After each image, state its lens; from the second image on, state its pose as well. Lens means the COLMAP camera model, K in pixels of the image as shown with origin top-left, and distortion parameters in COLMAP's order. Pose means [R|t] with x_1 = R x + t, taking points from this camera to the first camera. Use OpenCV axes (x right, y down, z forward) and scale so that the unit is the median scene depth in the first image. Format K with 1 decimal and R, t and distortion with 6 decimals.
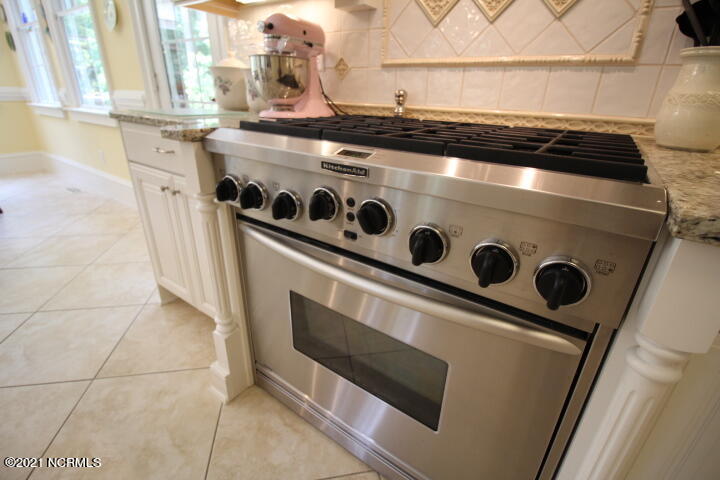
lens RADIAL K [[333.4, 0, 364.2], [0, 333.4, 236.9], [0, 0, 1]] dist [0.000293, -0.012959]
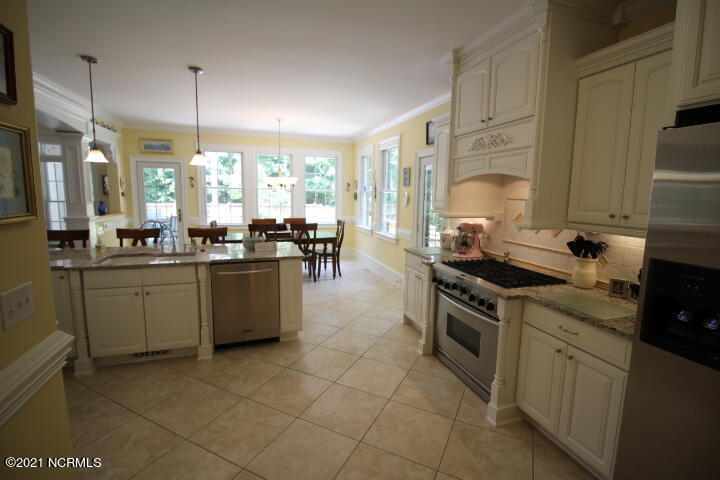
lens RADIAL K [[333.4, 0, 364.2], [0, 333.4, 236.9], [0, 0, 1]] dist [0.000293, -0.012959]
pose [[0.796875, 0.061330, -0.601023, 0.799659], [-0.231378, 0.949964, -0.209839, 0.253782], [0.558081, 0.306279, 0.771193, -1.683505]]
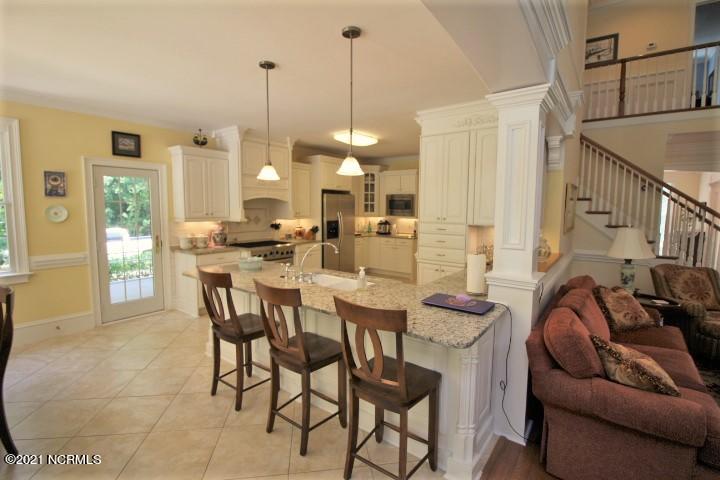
lens RADIAL K [[333.4, 0, 364.2], [0, 333.4, 236.9], [0, 0, 1]] dist [0.000293, -0.012959]
pose [[0.038727, -0.120572, 0.991949, -4.637608], [0.384929, 0.917883, 0.096541, -0.217070], [-0.922133, 0.378091, 0.081959, -1.096427]]
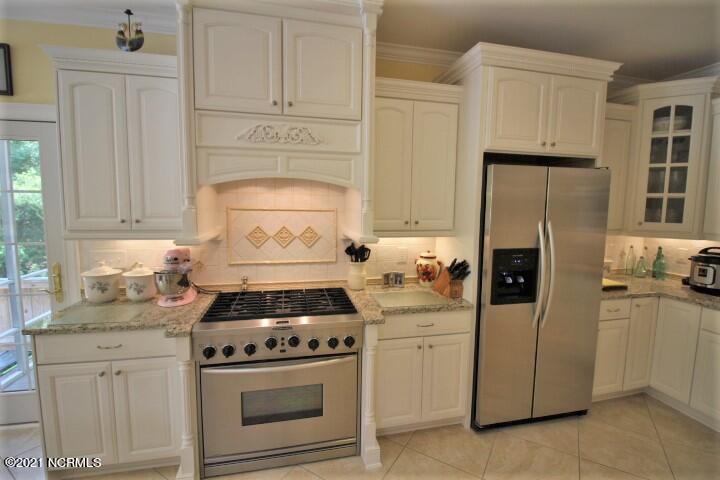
lens RADIAL K [[333.4, 0, 364.2], [0, 333.4, 236.9], [0, 0, 1]] dist [0.000293, -0.012959]
pose [[0.671728, -0.093741, 0.734842, -0.879150], [0.297076, 0.942792, -0.151292, -0.159668], [-0.678621, 0.319931, 0.661148, -0.903300]]
